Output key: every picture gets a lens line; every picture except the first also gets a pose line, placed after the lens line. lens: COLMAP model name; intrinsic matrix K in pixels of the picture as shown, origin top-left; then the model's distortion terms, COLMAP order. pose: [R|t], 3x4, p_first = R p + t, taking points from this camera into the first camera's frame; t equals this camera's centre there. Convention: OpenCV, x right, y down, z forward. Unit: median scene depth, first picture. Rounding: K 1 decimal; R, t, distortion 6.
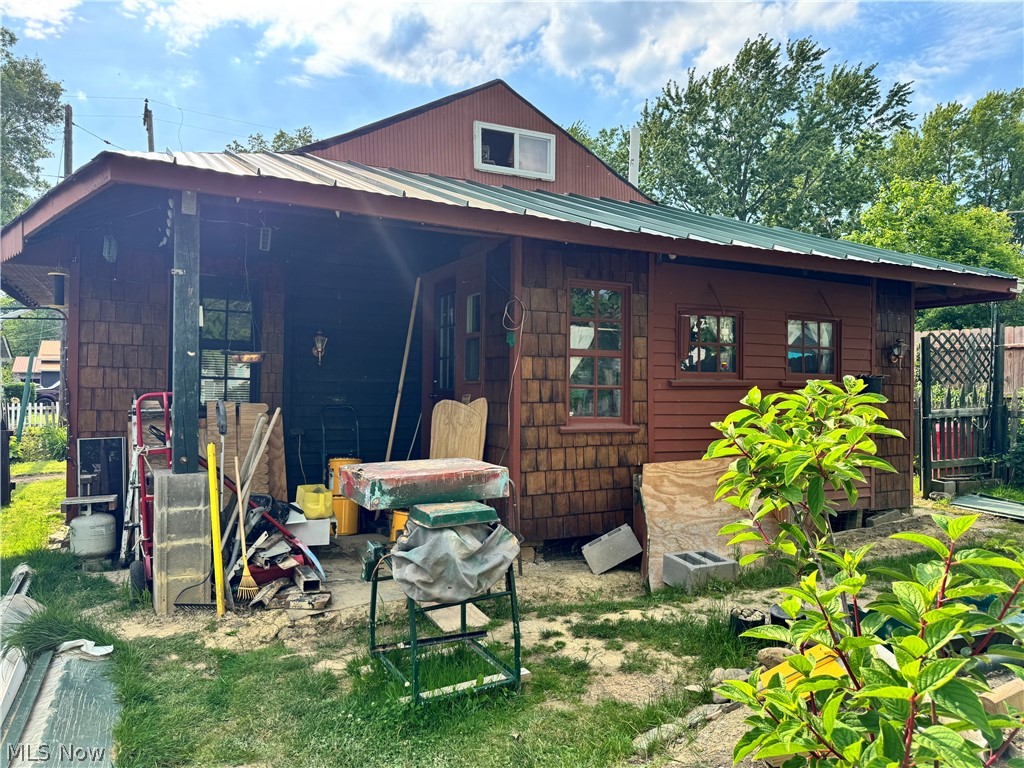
lens RADIAL K [[725.5, 0, 487.3], [0, 725.5, 389.6], [0, 0, 1]] dist [0.059542, -0.064582]
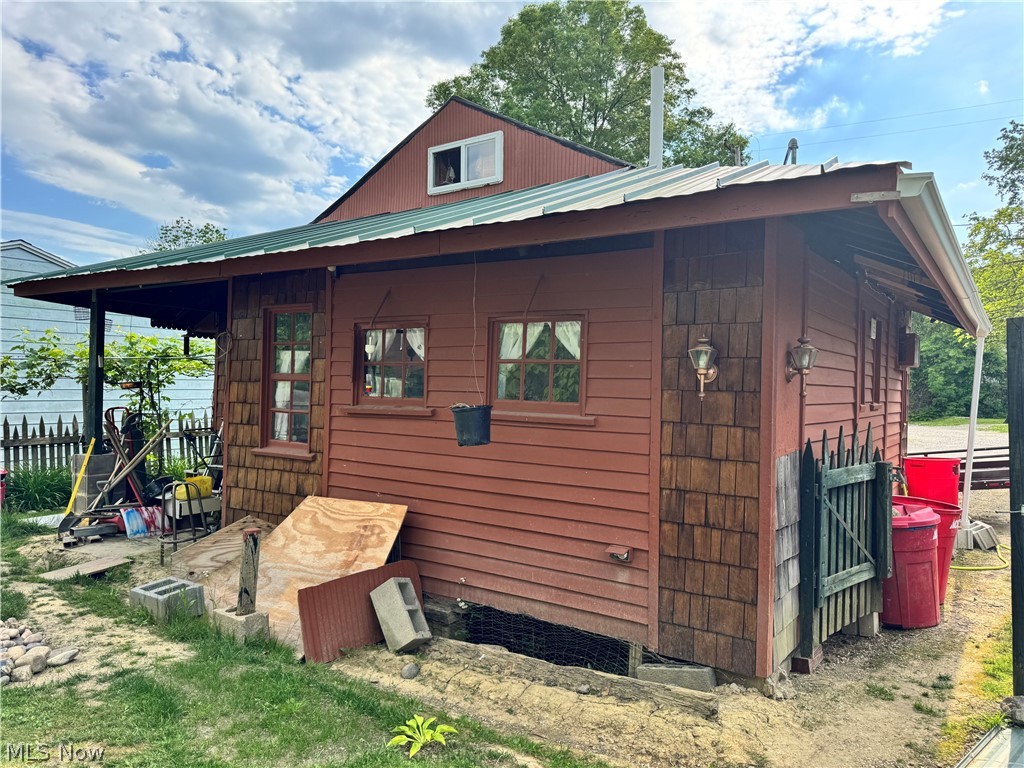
lens RADIAL K [[725.5, 0, 511.4], [0, 725.5, 390.0], [0, 0, 1]] dist [0.059542, -0.064582]
pose [[0.487626, 0.000066, -0.873053, 1.171201], [-0.023907, 0.999626, -0.013278, -0.027275], [0.872725, 0.027347, 0.487445, 0.780694]]
